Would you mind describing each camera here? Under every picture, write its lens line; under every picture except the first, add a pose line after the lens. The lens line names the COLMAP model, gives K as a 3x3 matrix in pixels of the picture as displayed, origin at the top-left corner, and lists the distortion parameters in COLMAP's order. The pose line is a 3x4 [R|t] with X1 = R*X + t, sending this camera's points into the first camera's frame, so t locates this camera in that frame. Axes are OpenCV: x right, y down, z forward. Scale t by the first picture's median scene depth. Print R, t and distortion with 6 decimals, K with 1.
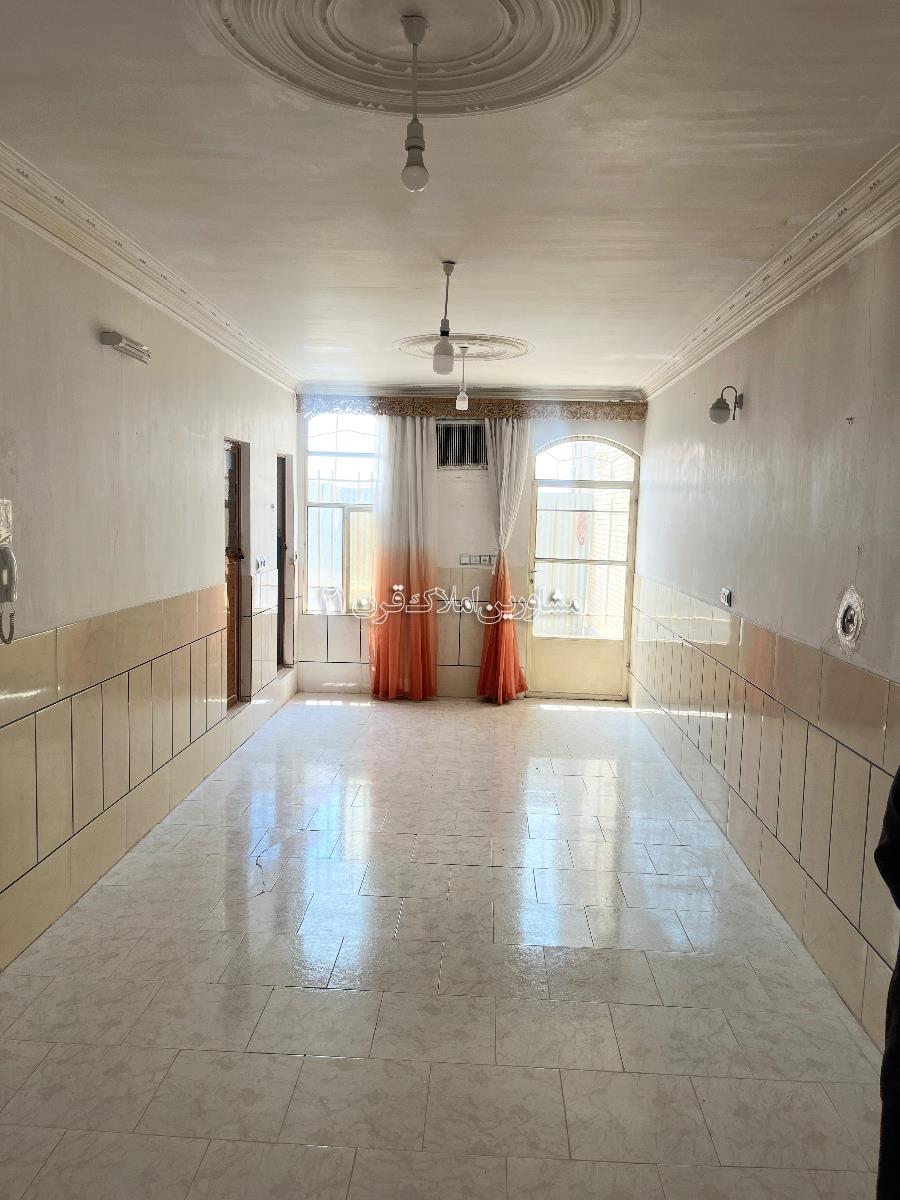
lens RADIAL K [[911.4, 0, 449.6], [0, 911.4, 598.0], [0, 0, 1]] dist [0.007479, -0.037808]
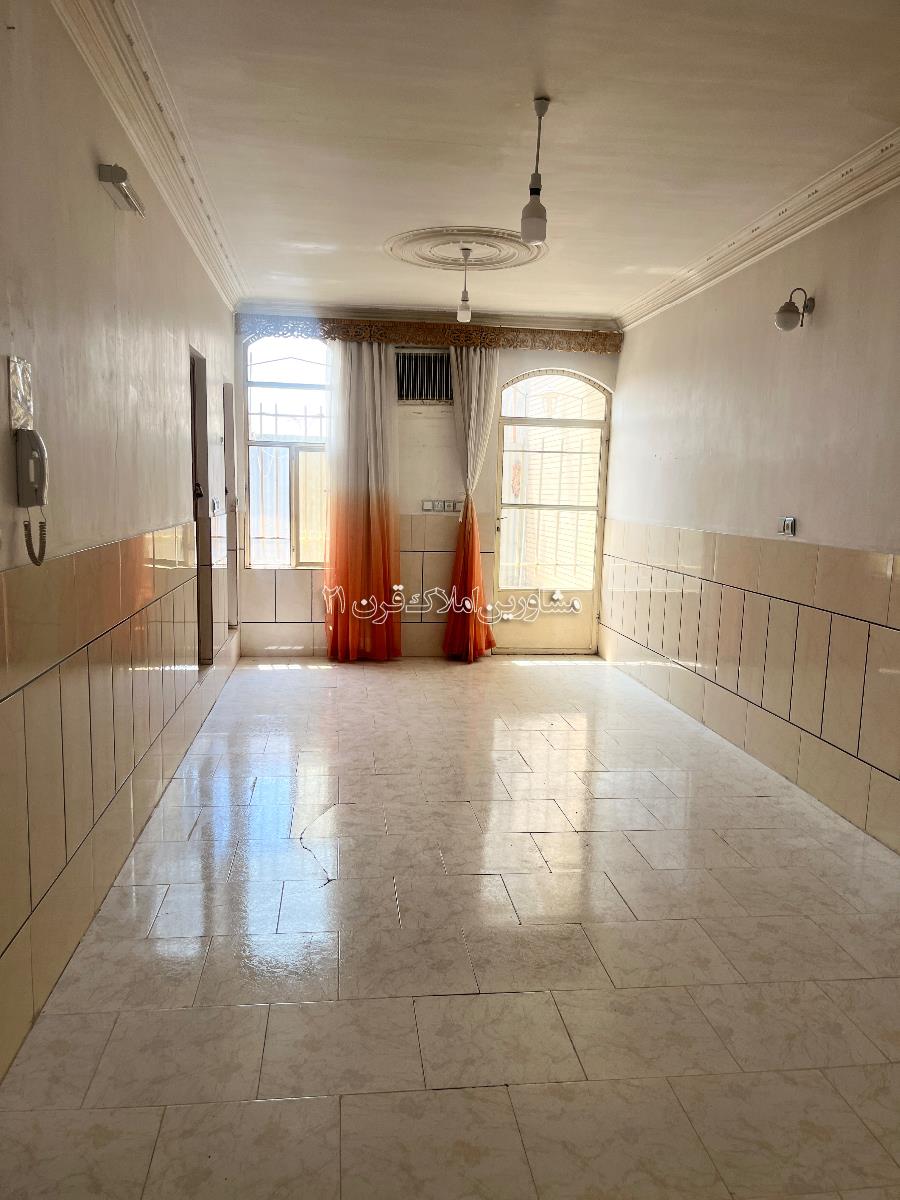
lens RADIAL K [[911.4, 0, 448.0], [0, 911.4, 624.9], [0, 0, 1]] dist [0.007479, -0.037808]
pose [[0.987018, -0.026429, 0.158421, -0.112108], [0.017256, 0.998109, 0.059004, 0.023993], [-0.159680, -0.055504, 0.985607, 0.095801]]
